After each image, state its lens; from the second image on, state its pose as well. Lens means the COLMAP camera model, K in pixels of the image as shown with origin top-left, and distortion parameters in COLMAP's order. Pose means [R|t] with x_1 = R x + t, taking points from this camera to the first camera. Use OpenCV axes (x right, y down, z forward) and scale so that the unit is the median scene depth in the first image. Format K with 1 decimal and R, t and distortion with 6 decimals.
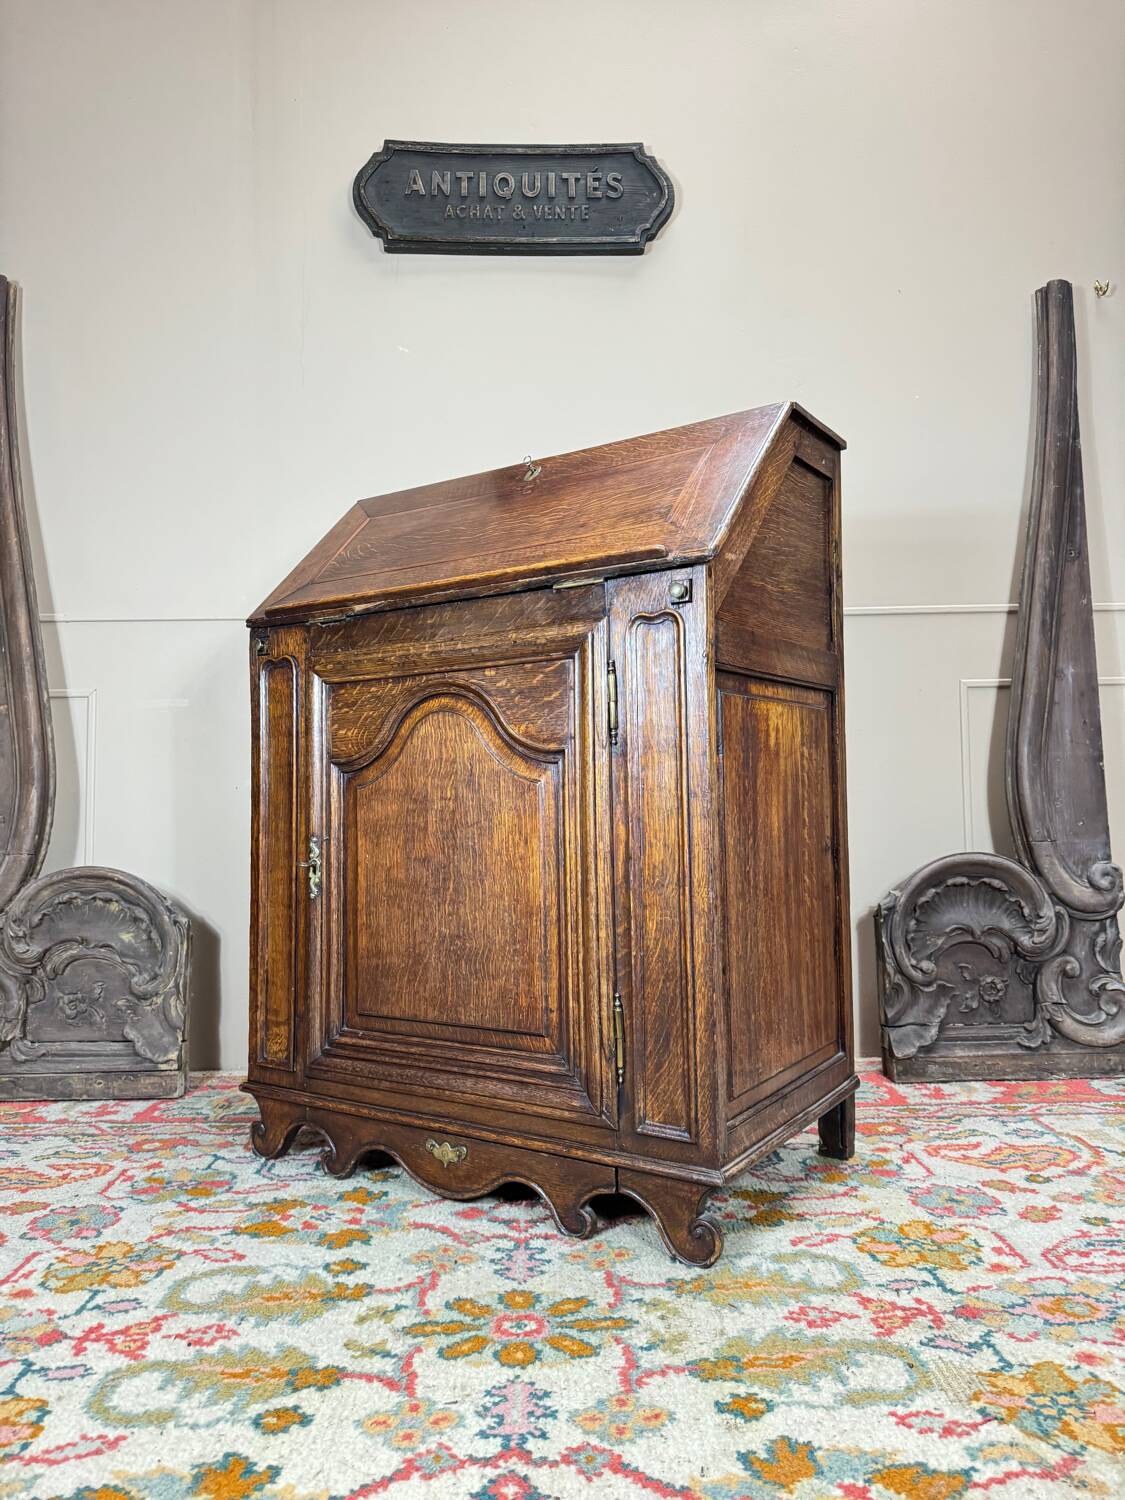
lens RADIAL K [[1061.6, 0, 555.7], [0, 1061.6, 751.3], [0, 0, 1]] dist [-0.001159, -0.006300]
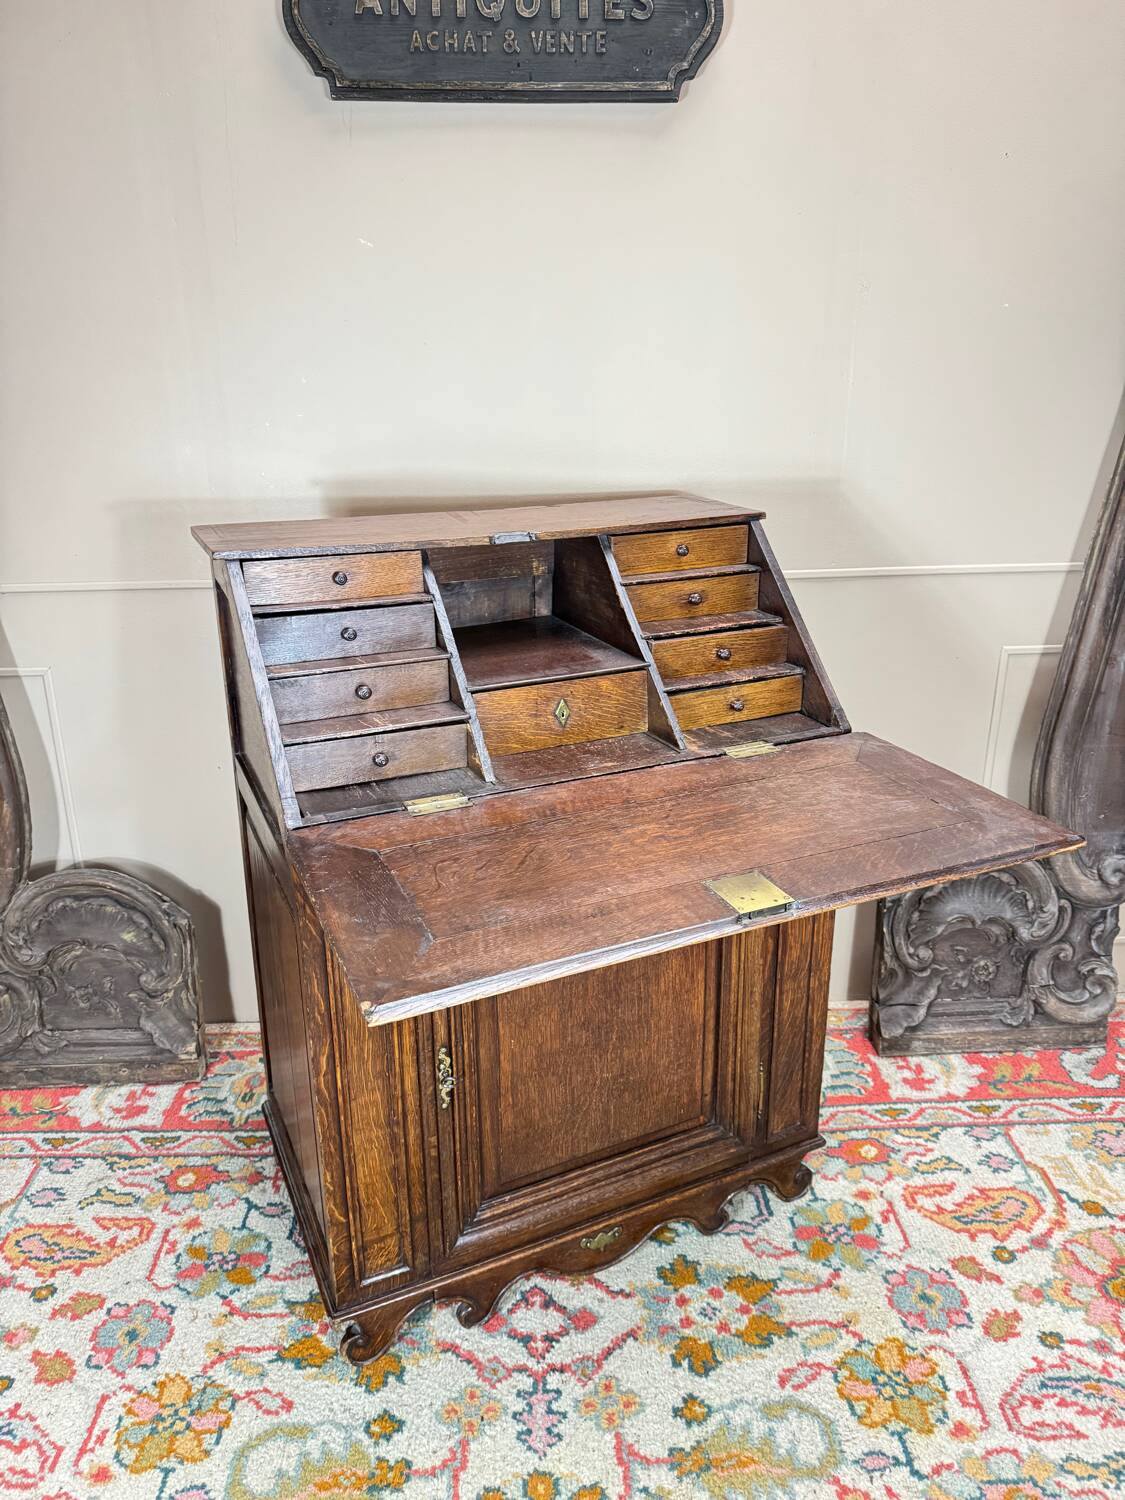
lens RADIAL K [[1060.5, 0, 555.5], [0, 1060.5, 750.4], [0, 0, 1]] dist [0.001844, -0.010929]
pose [[0.999858, -0.003743, 0.016451, -0.025115], [-0.002910, 0.922213, 0.386672, -0.477699], [-0.016619, -0.386665, 0.922071, 0.185724]]
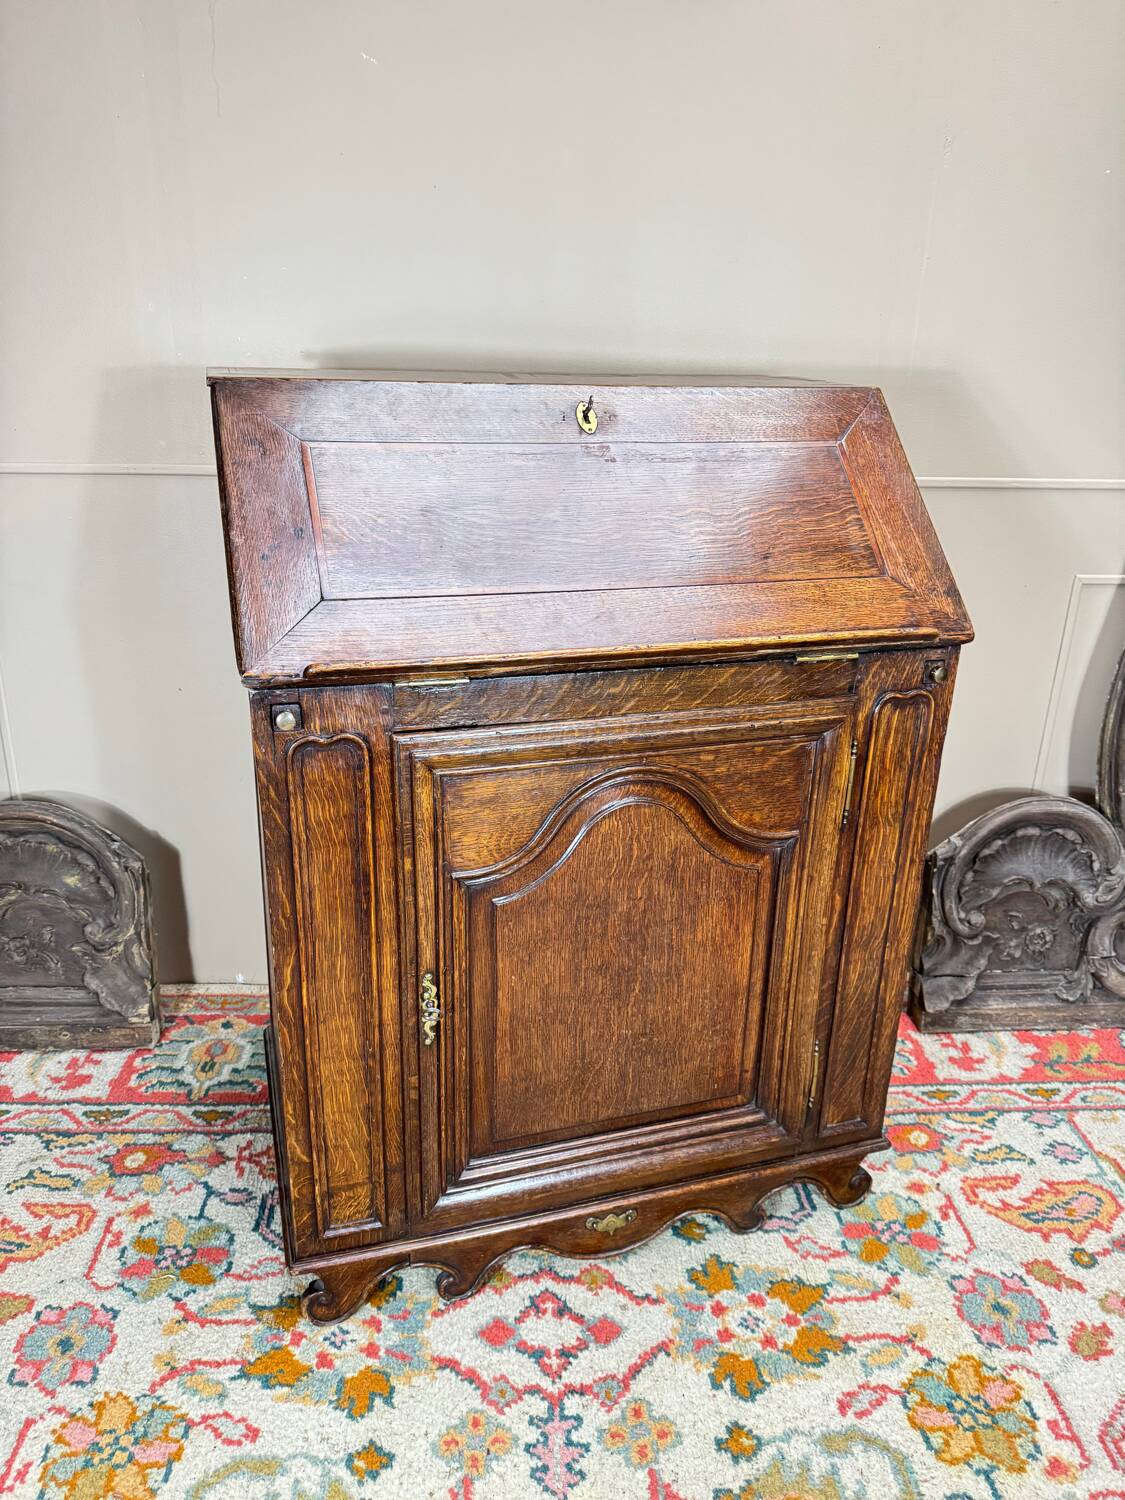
lens RADIAL K [[1060.9, 0, 551.5], [0, 1060.9, 761.9], [0, 0, 1]] dist [-0.004445, -0.004695]
pose [[0.998774, 0.019526, 0.045481, -0.072709], [-0.036499, 0.911205, 0.410333, -0.359800], [-0.033431, -0.411490, 0.910801, 0.313391]]
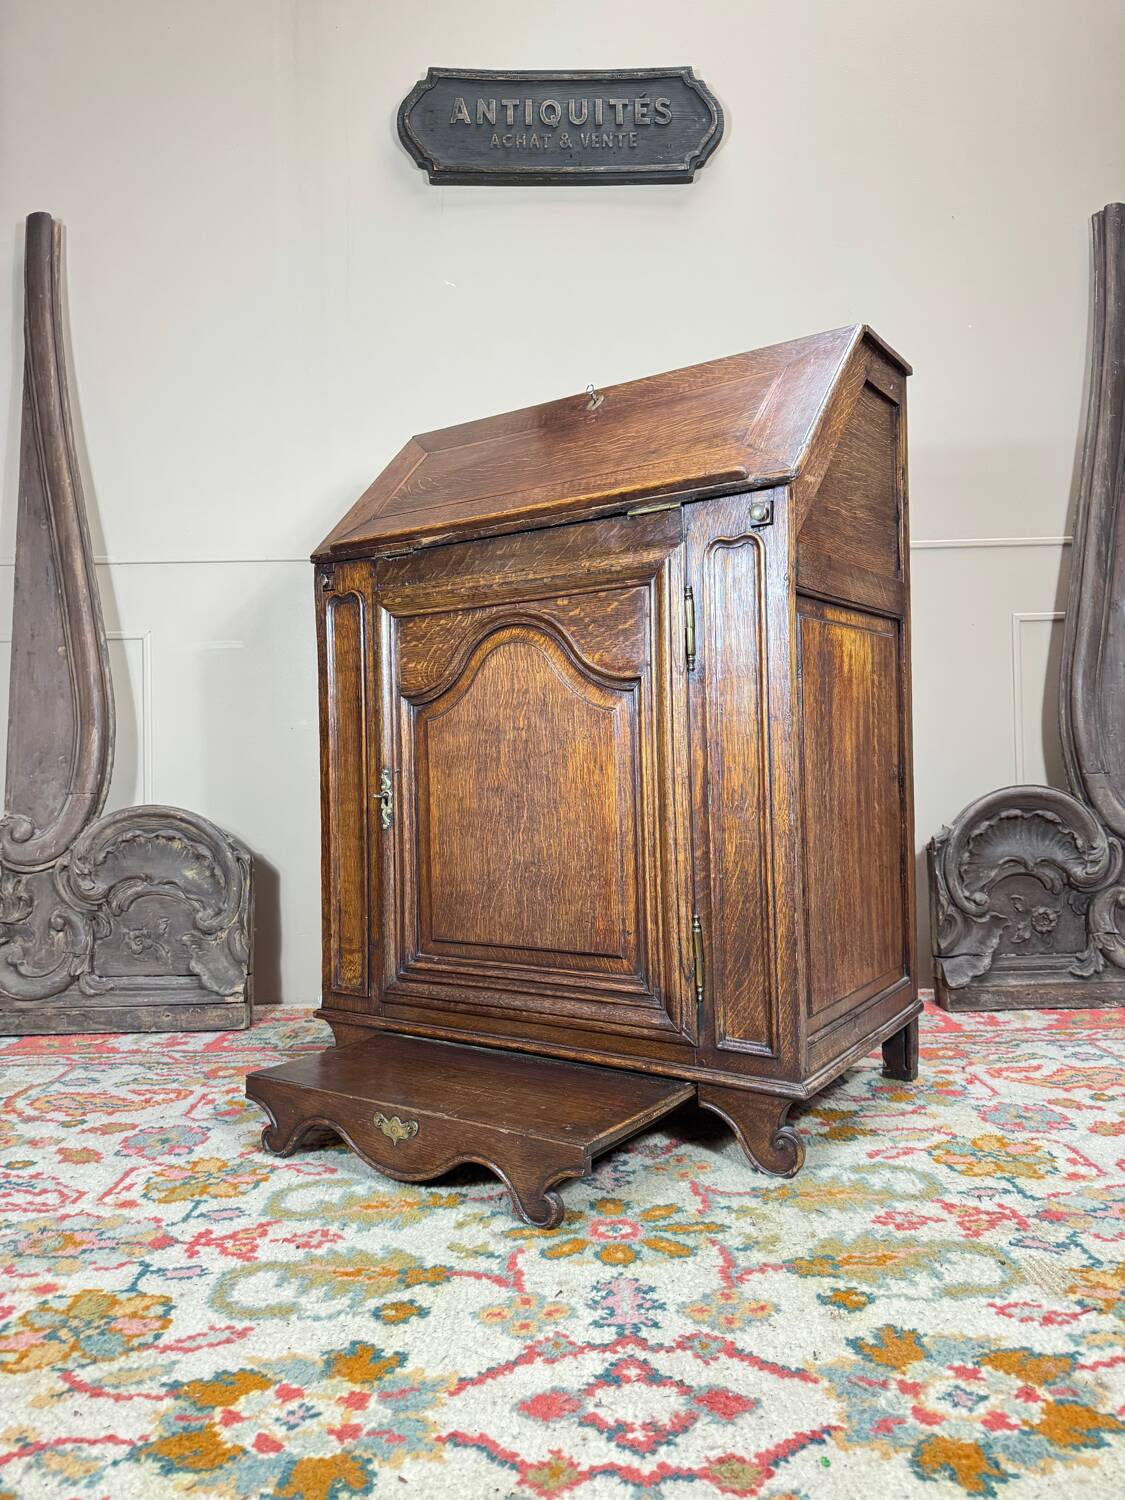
lens RADIAL K [[1060.5, 0, 555.5], [0, 1060.5, 750.4], [0, 0, 1]] dist [0.001844, -0.010929]
pose [[0.999898, -0.008092, -0.011739, -0.052410], [0.008565, 0.999129, 0.040837, 0.023392], [0.011399, -0.040934, 0.999097, -0.007497]]
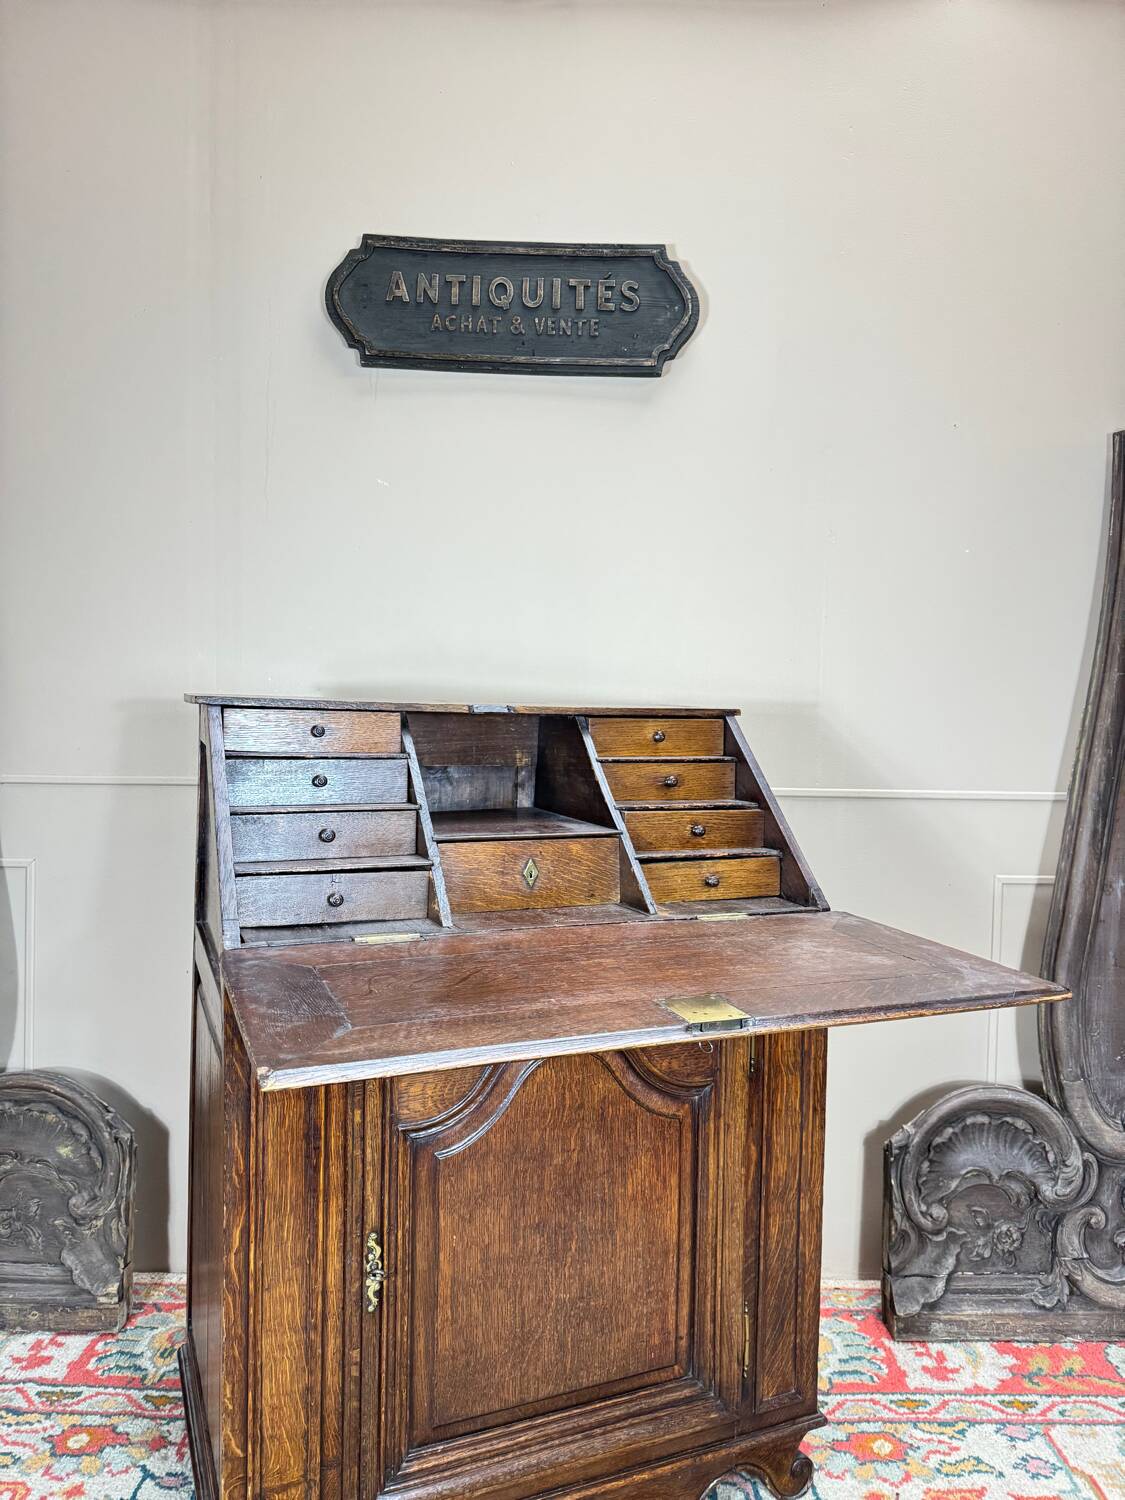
lens RADIAL K [[1060.5, 0, 555.5], [0, 1060.5, 750.4], [0, 0, 1]] dist [0.001844, -0.010929]
pose [[0.999393, 0.033097, -0.010838, 0.023636], [-0.032013, 0.995577, 0.088324, -0.340375], [0.013713, -0.087923, 0.996033, 0.158615]]
